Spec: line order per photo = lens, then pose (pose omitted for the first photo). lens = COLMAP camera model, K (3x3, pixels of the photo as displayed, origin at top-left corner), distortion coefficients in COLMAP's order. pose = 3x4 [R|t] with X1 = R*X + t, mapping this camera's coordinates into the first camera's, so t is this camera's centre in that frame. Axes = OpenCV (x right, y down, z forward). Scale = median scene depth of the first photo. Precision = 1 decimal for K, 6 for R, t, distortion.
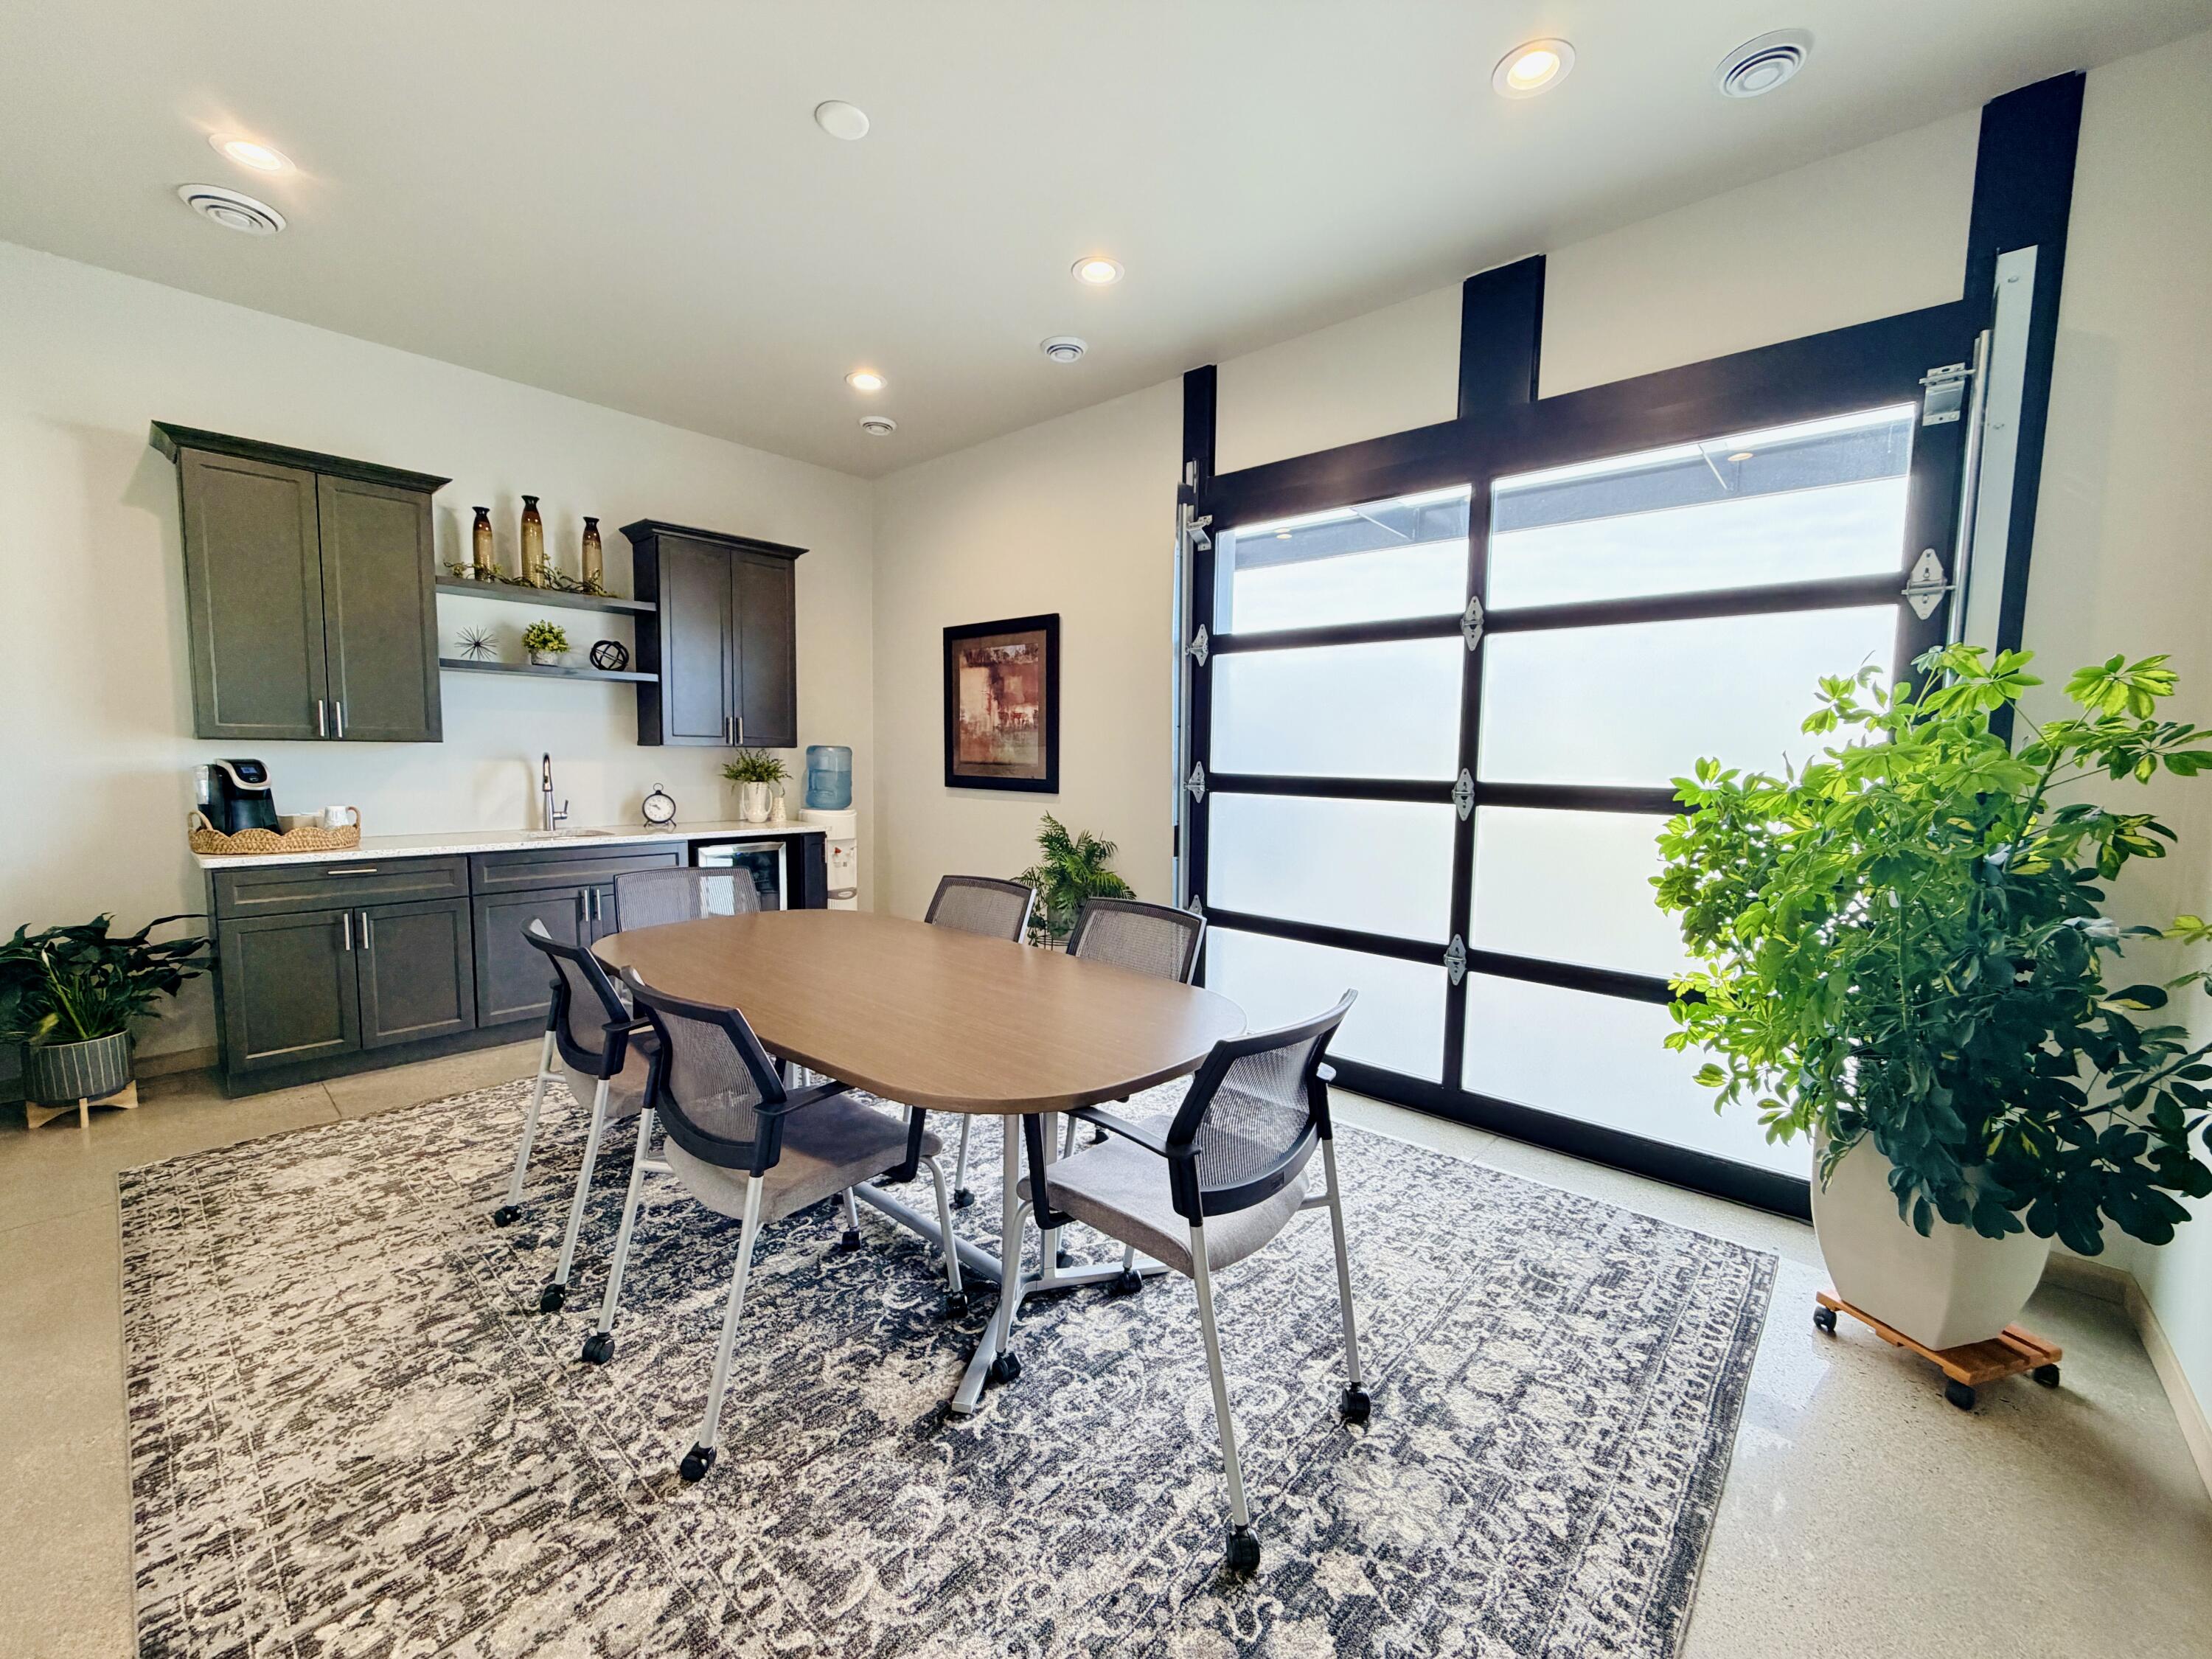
lens RADIAL K [[884.5, 0, 1102.2], [0, 884.5, 823.4], [0, 0, 1]] dist [-0.002010, 0.000543]
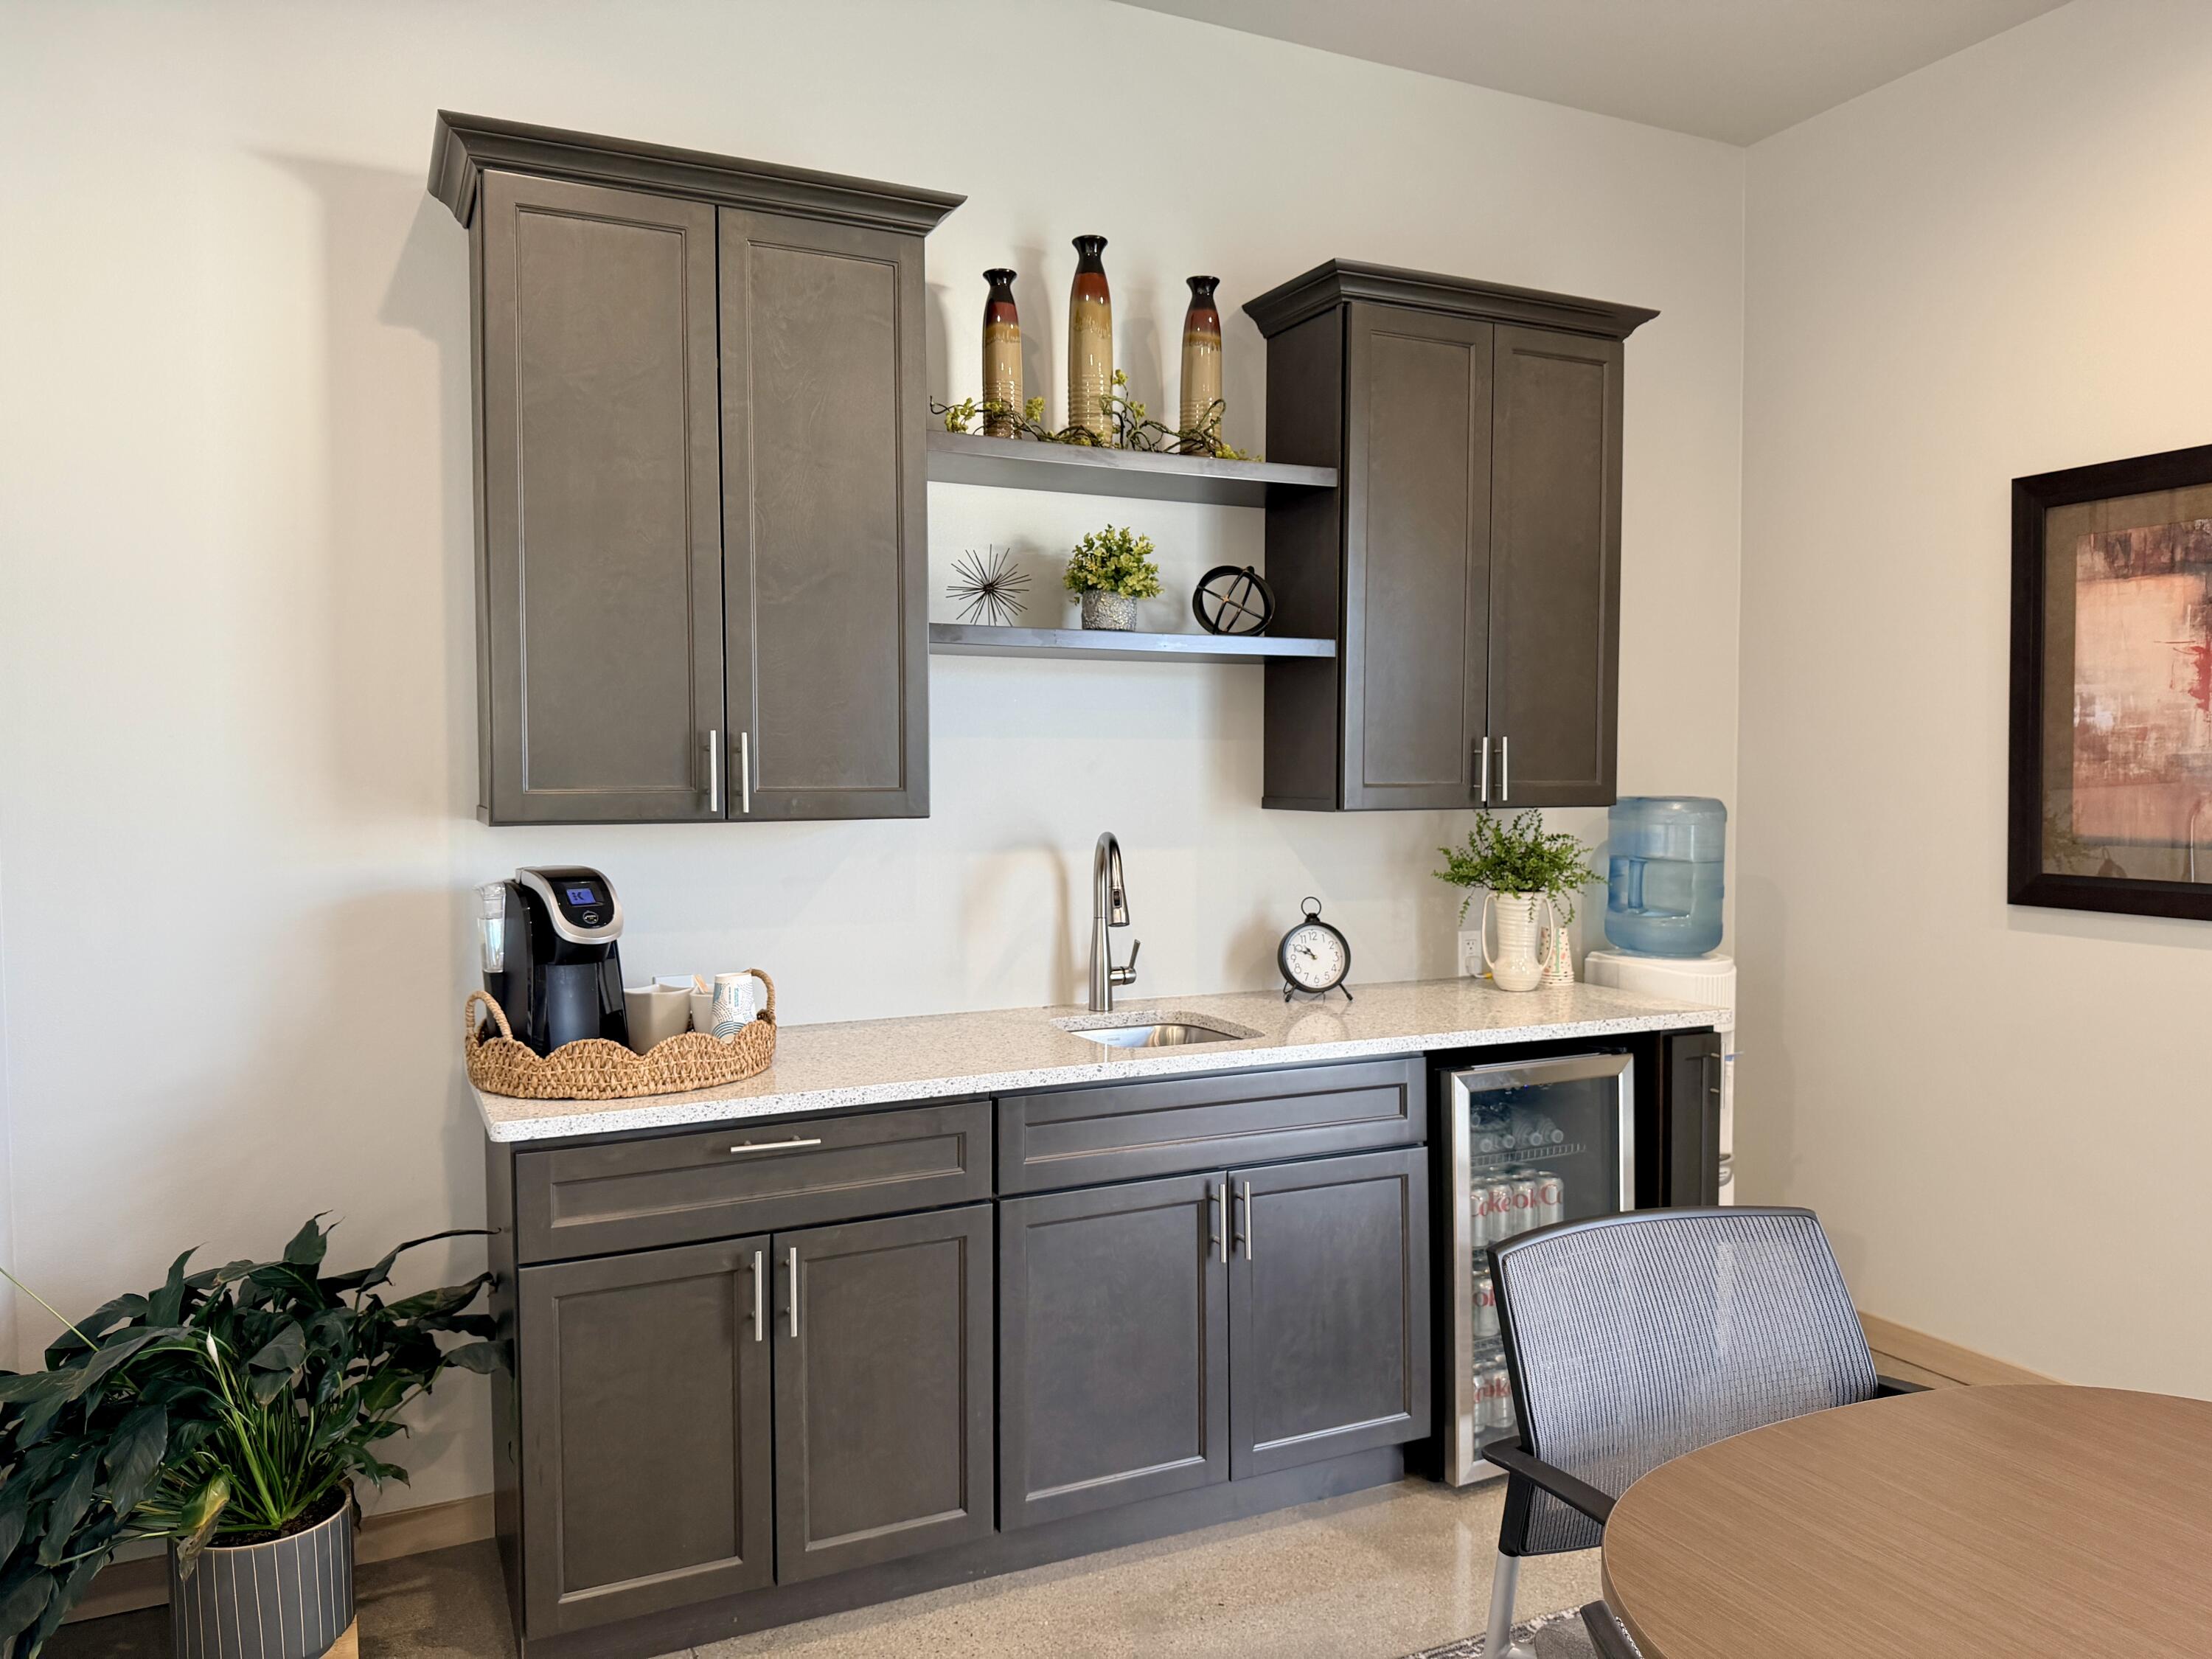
lens RADIAL K [[1572.5, 0, 1104.4], [0, 1572.5, 819.2], [0, 0, 1]] dist [0.026651, -0.038771]
pose [[0.925818, -0.008488, -0.377873, -0.432970], [-0.011528, 0.998649, -0.050675, -0.061041], [0.377793, 0.051272, 0.924469, 0.379288]]
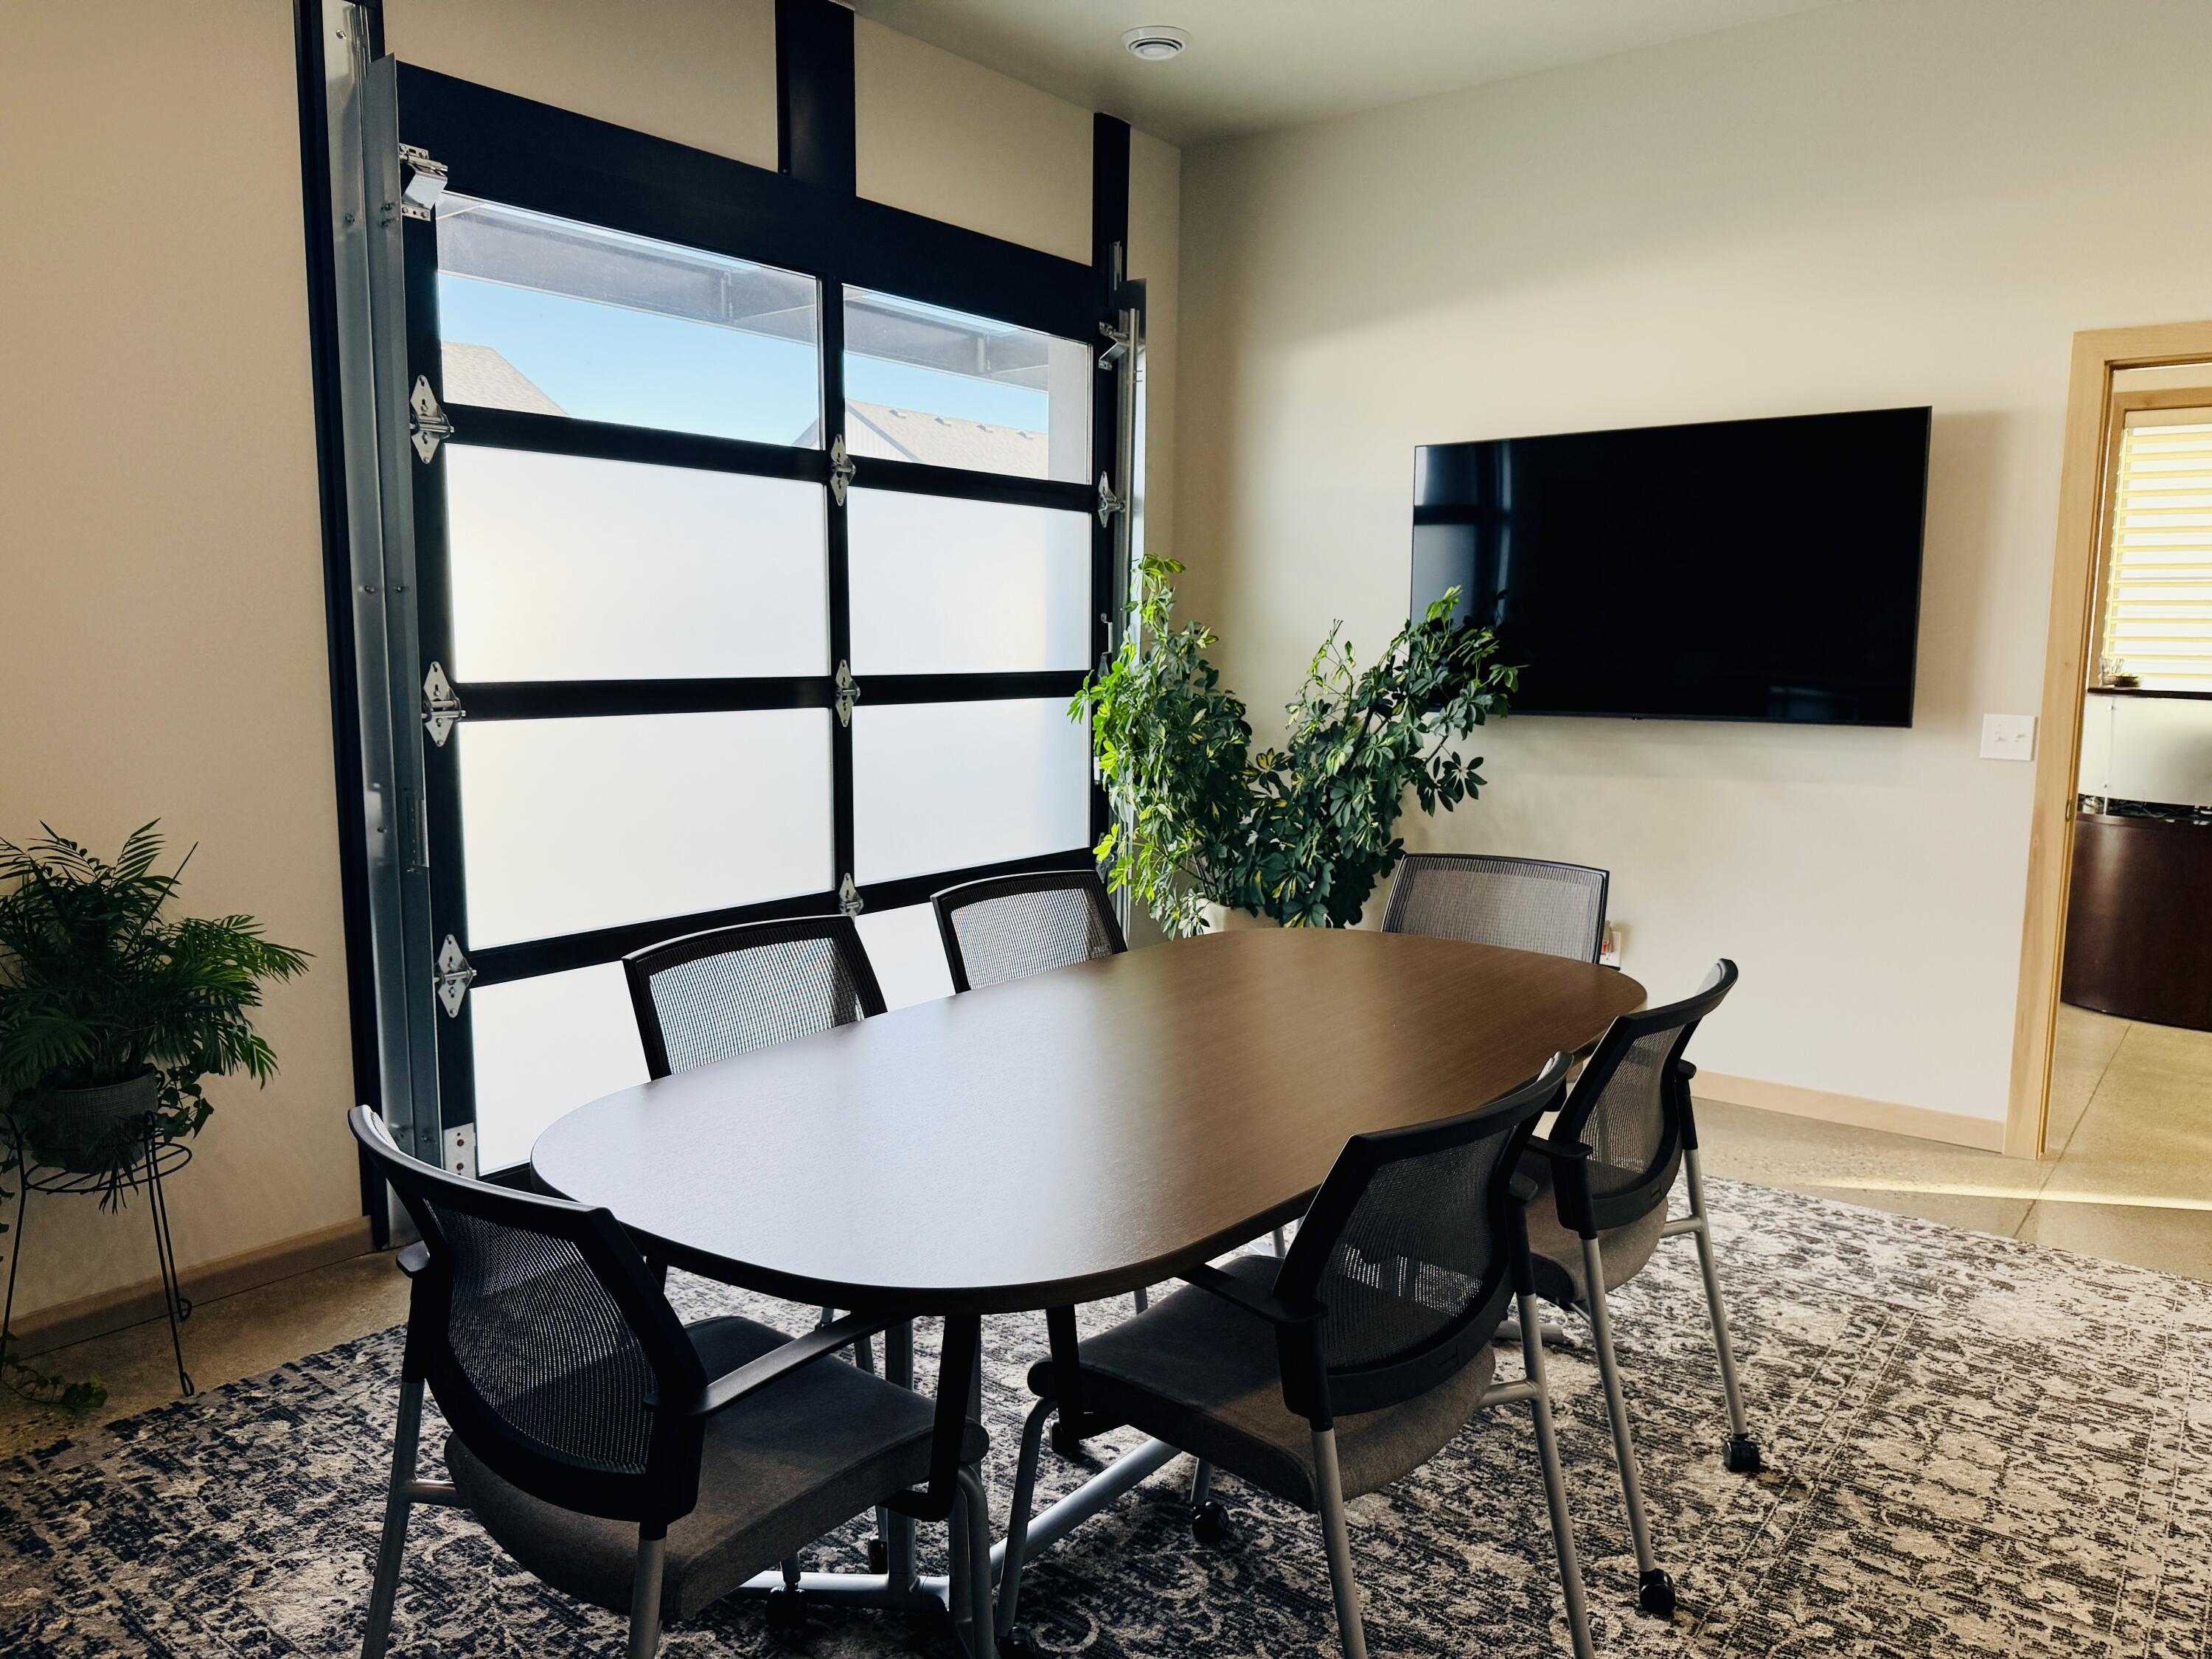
lens RADIAL K [[1572.5, 0, 1099.3], [0, 1572.5, 831.6], [0, 0, 1]] dist [0.026651, -0.038771]
pose [[-0.071306, -0.145976, 0.986715, -0.975665], [0.071151, 0.985969, 0.151008, -0.103546], [-0.994914, 0.080974, -0.059919, 0.865556]]
